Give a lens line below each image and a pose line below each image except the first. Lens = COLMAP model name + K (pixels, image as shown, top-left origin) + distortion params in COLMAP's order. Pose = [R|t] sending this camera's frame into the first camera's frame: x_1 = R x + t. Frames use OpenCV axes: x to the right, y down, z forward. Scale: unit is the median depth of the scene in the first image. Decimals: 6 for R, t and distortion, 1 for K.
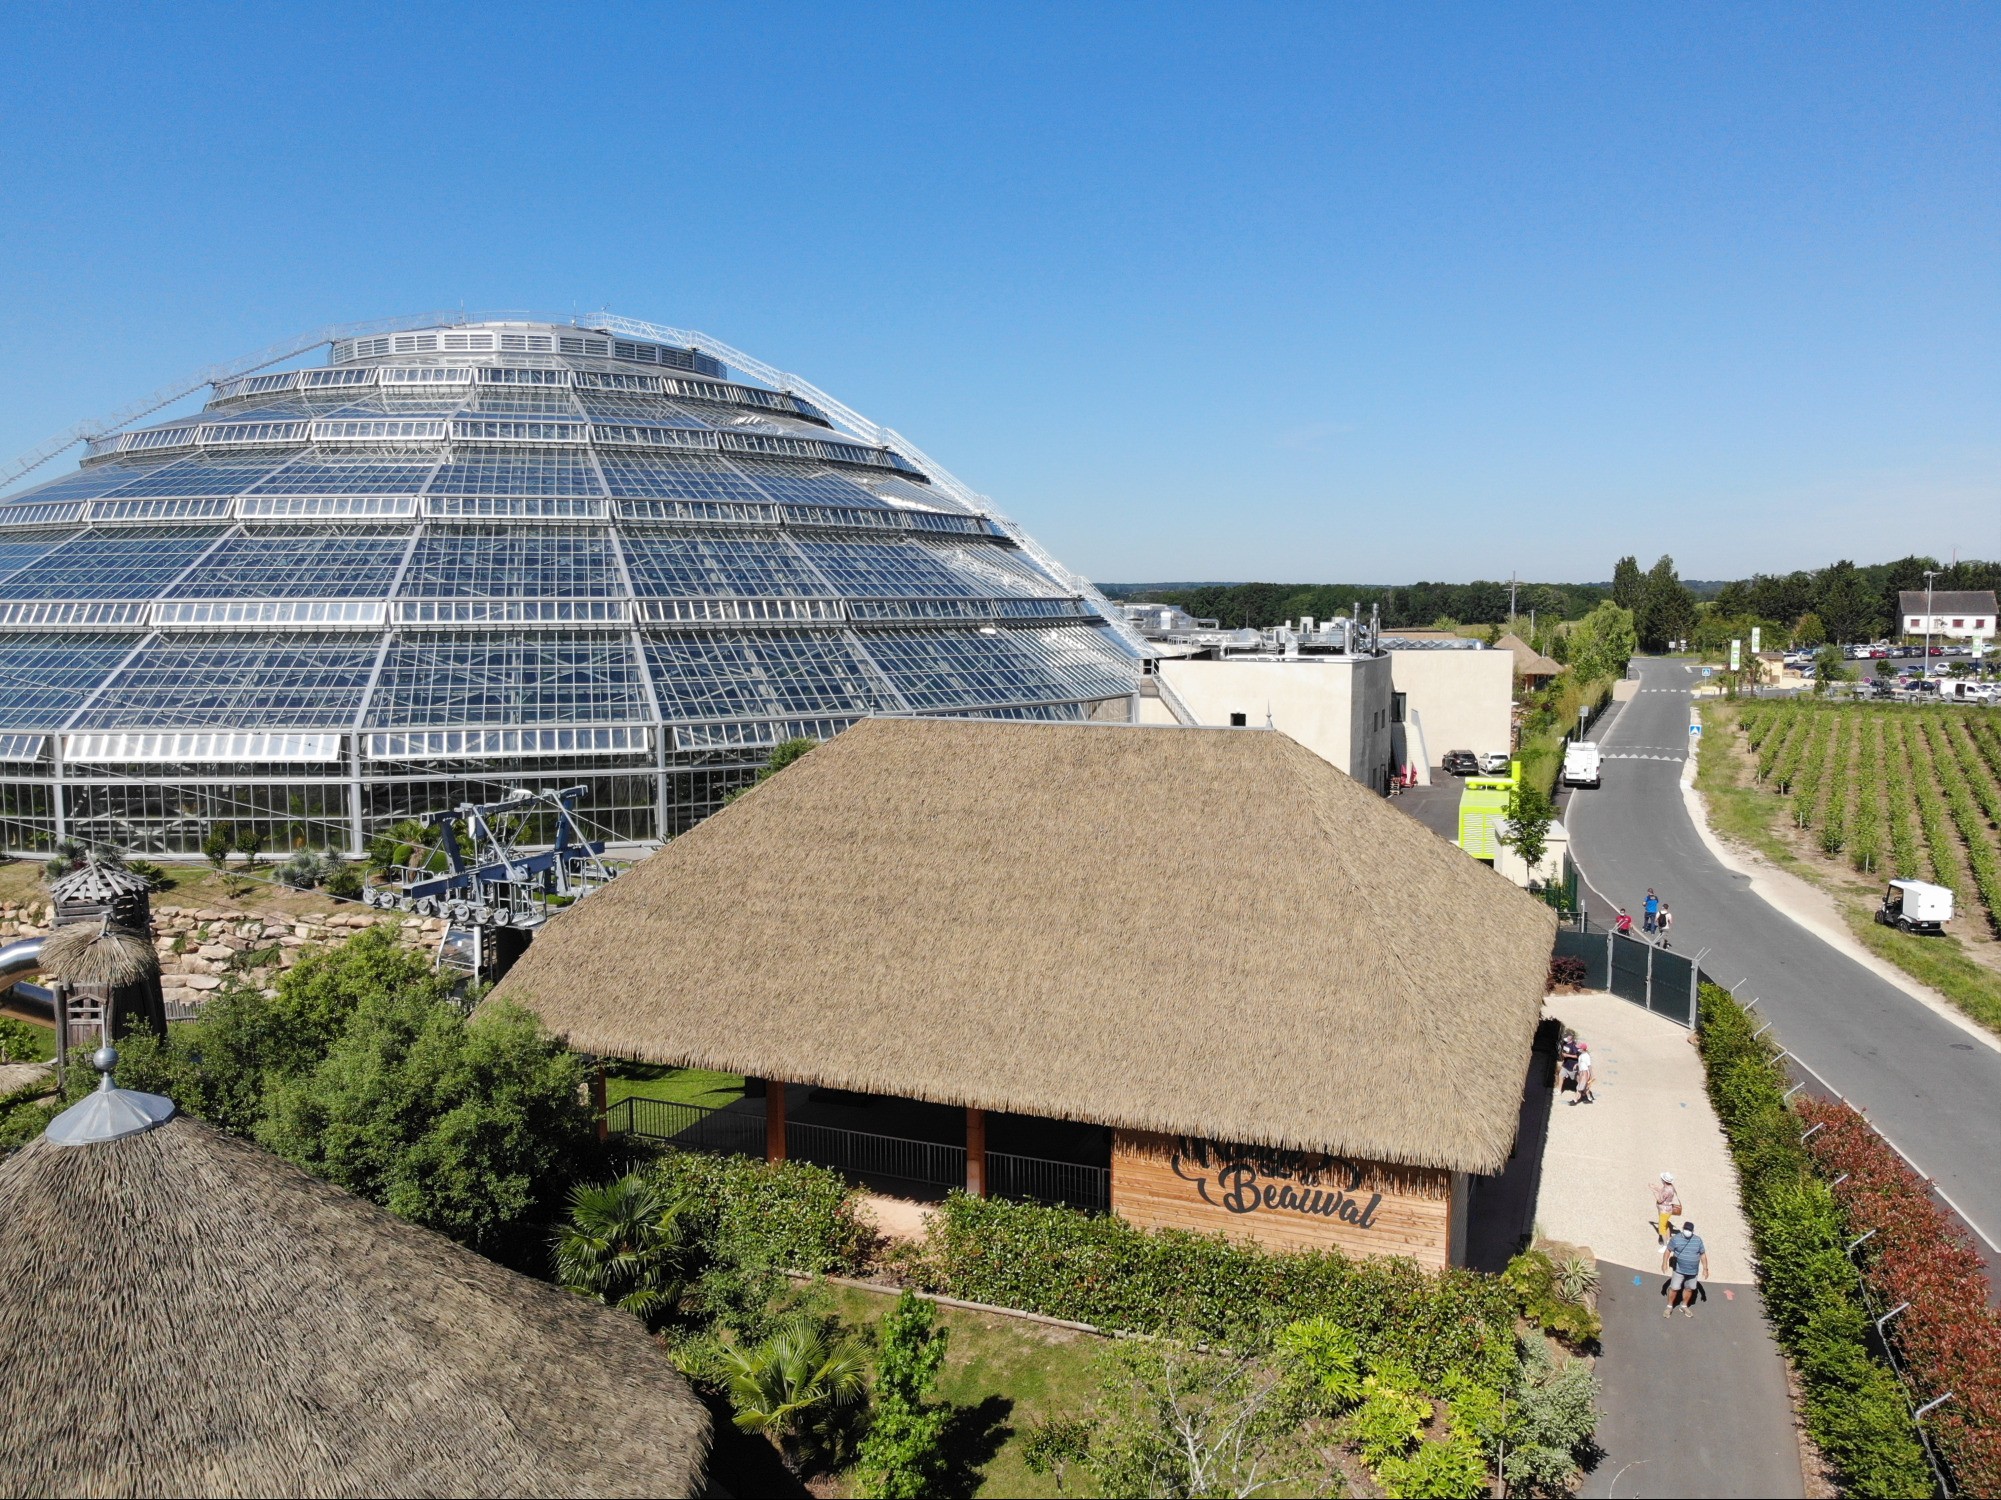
lens RADIAL K [[1563.1, 0, 1000.4], [0, 1563.1, 752.1], [0, 0, 1]] dist [-0.011901, -0.003826]
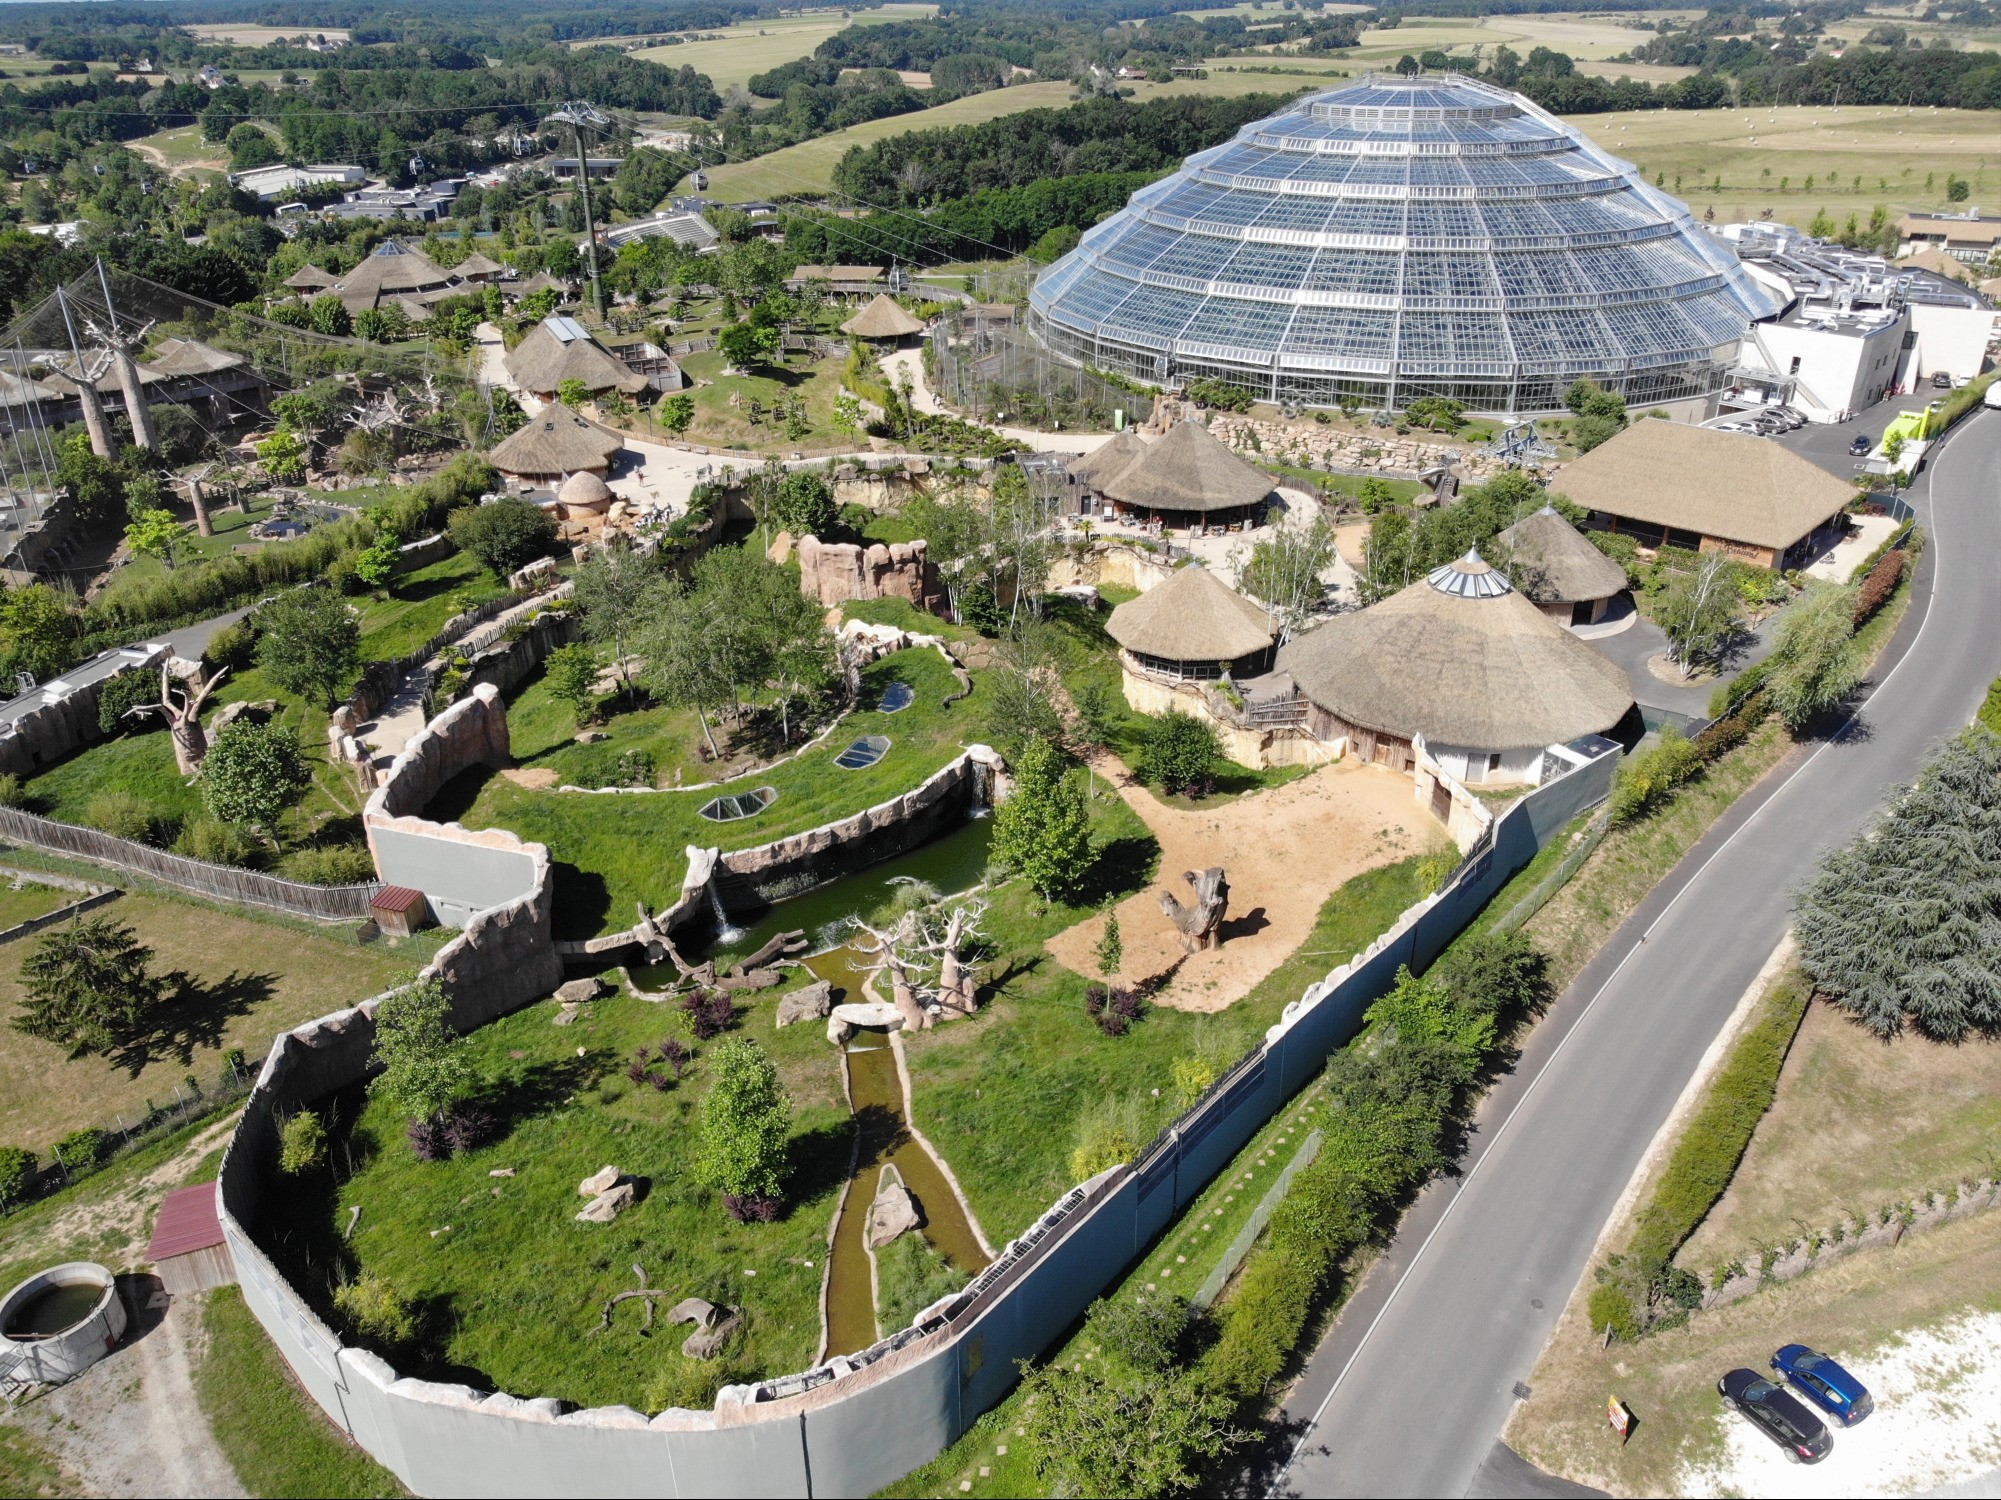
lens RADIAL K [[1563.1, 0, 1002.1], [0, 1563.1, 748.6], [0, 0, 1]] dist [-0.011901, -0.003826]
pose [[0.940144, 0.150961, -0.305517, -0.149754], [-0.036044, 0.935549, 0.351354, -0.288075], [0.338866, -0.319311, 0.884992, -1.615135]]
